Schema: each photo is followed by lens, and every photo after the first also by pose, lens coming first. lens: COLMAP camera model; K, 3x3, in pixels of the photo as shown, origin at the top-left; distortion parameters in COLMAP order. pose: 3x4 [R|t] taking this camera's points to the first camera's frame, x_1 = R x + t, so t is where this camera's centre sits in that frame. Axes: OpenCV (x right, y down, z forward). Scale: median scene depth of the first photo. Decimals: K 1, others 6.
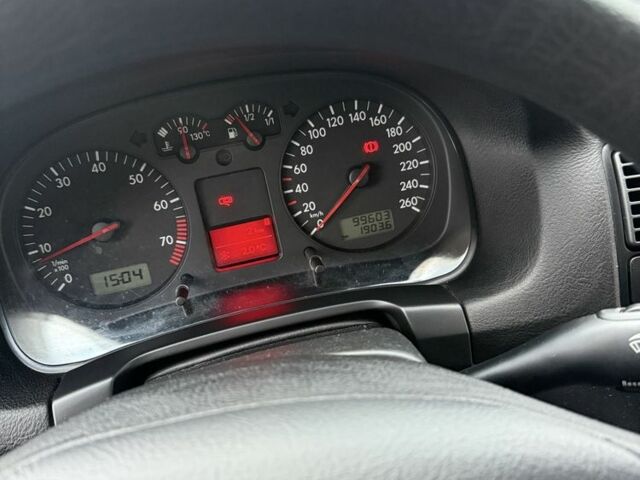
lens RADIAL K [[599.1, 0, 320.0], [0, 599.1, 240.0], [0, 0, 1]] dist [0.129502, -0.232098]
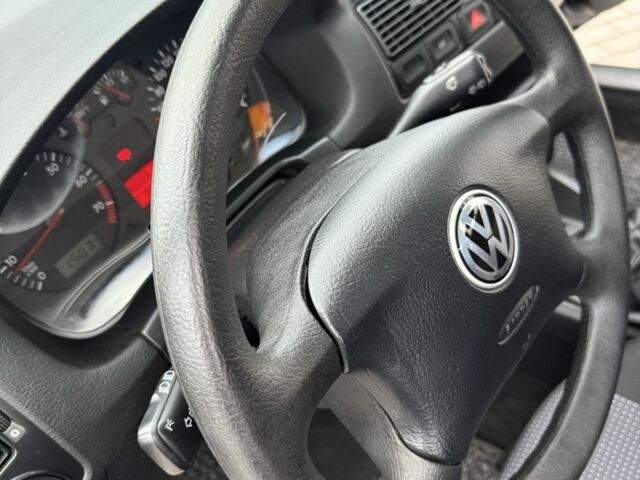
lens RADIAL K [[599.1, 0, 320.0], [0, 599.1, 240.0], [0, 0, 1]] dist [0.129502, -0.232098]
pose [[0.716453, -0.498452, 0.488100, -0.566099], [0.452560, 0.864530, 0.218580, -0.007316], [-0.530928, 0.064292, 0.844974, -0.229547]]
